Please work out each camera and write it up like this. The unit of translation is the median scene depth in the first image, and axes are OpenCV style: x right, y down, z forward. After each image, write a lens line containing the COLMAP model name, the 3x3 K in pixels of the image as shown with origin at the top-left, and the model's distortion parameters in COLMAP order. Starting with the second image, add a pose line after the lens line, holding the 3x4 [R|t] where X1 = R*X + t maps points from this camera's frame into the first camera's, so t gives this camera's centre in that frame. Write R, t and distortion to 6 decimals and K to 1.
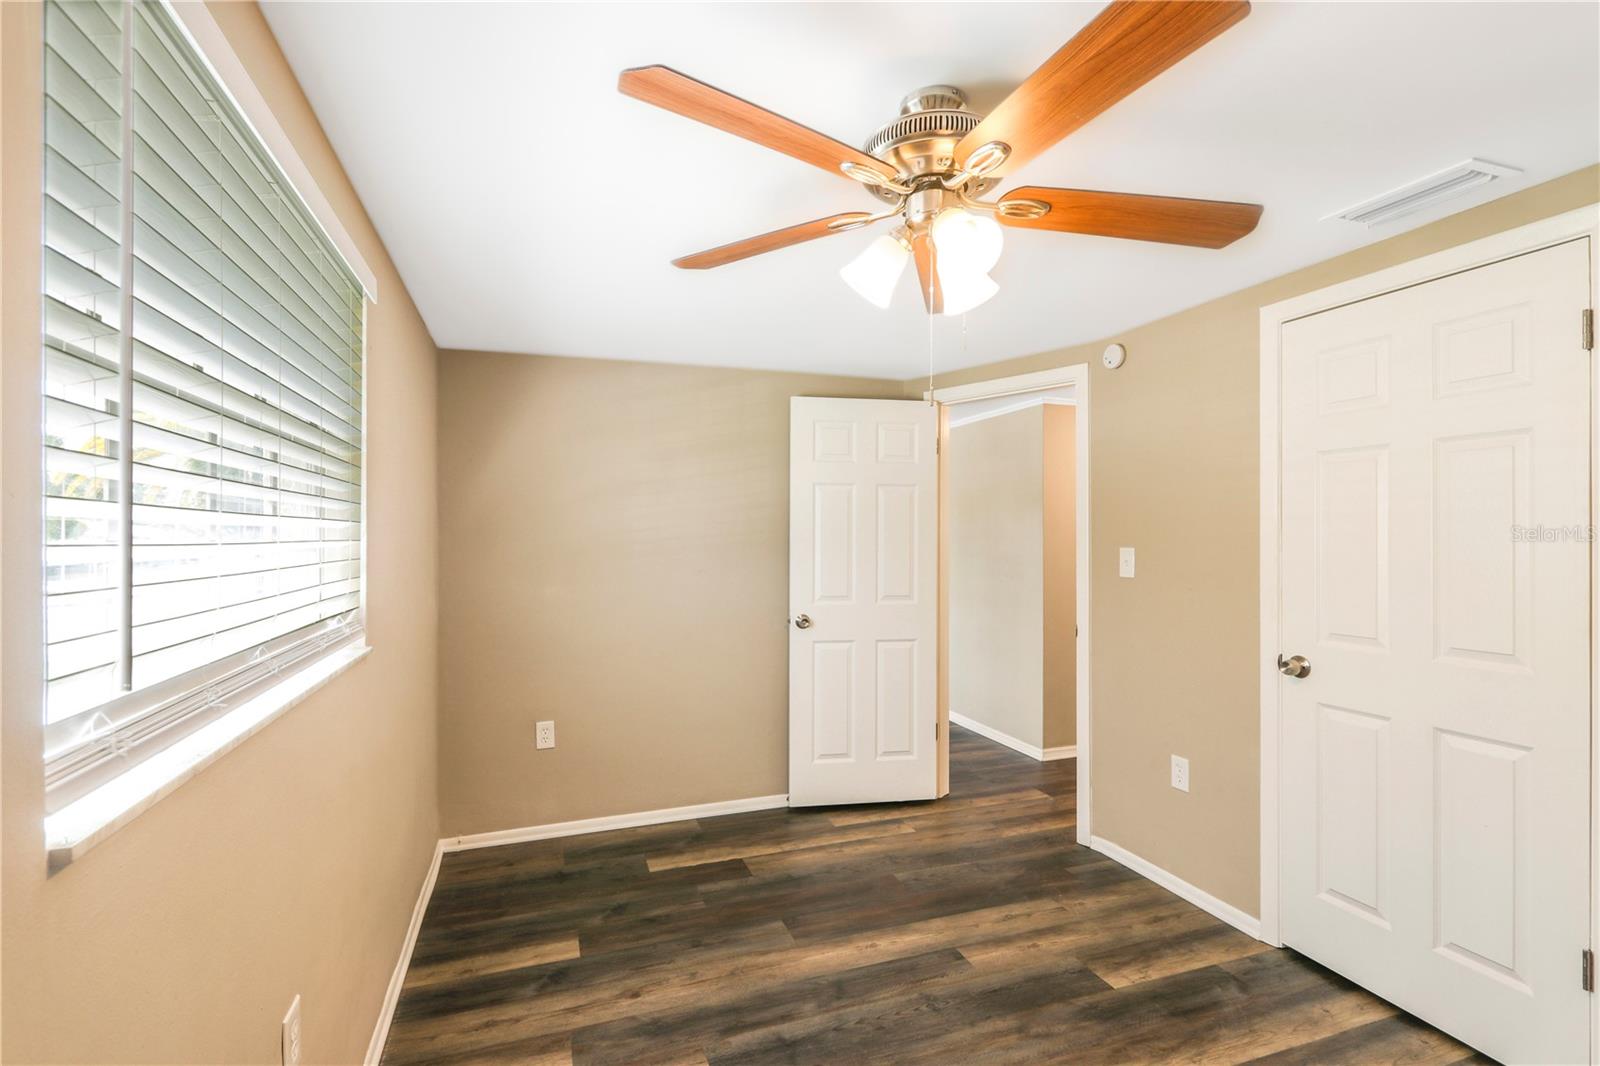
lens RADIAL K [[746.2, 0, 802.0], [0, 746.2, 529.7], [0, 0, 1]] dist [0.005031, -0.001509]
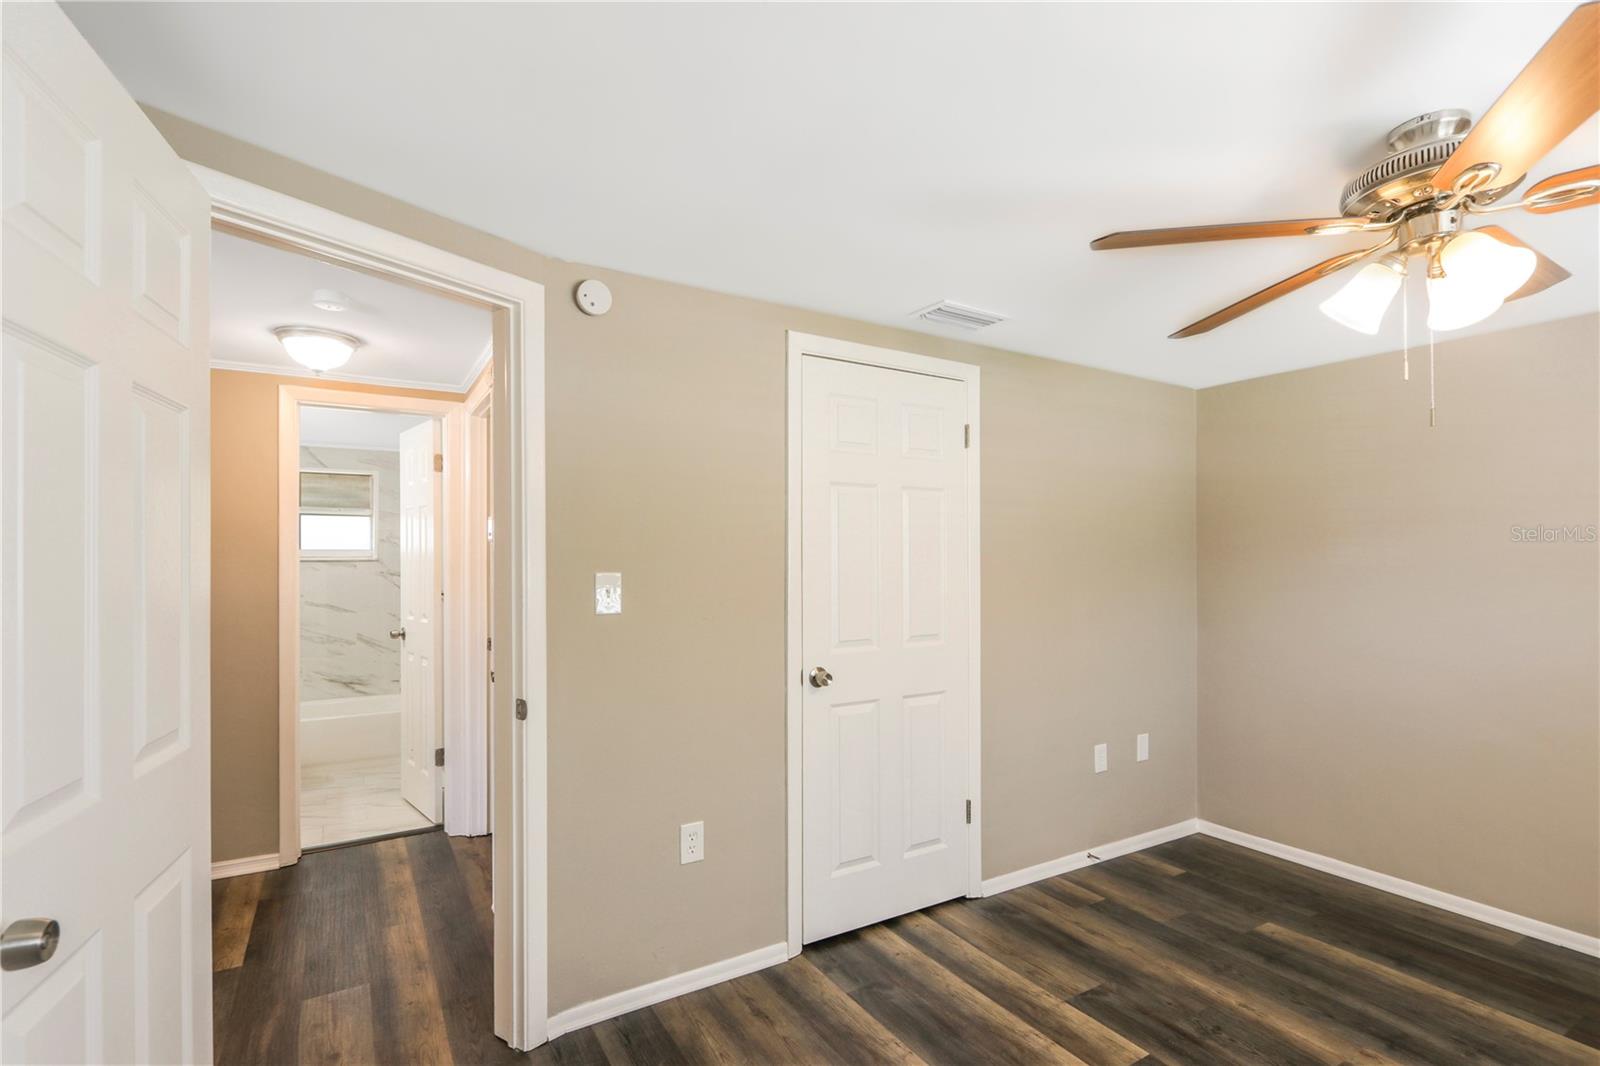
lens RADIAL K [[746.2, 0, 795.6], [0, 746.2, 548.1], [0, 0, 1]] dist [0.005031, -0.001509]
pose [[-0.206002, 0.006104, 0.978532, -0.373637], [-0.016095, 0.999824, -0.009625, 0.006425], [-0.978419, -0.017732, -0.205868, 1.200831]]
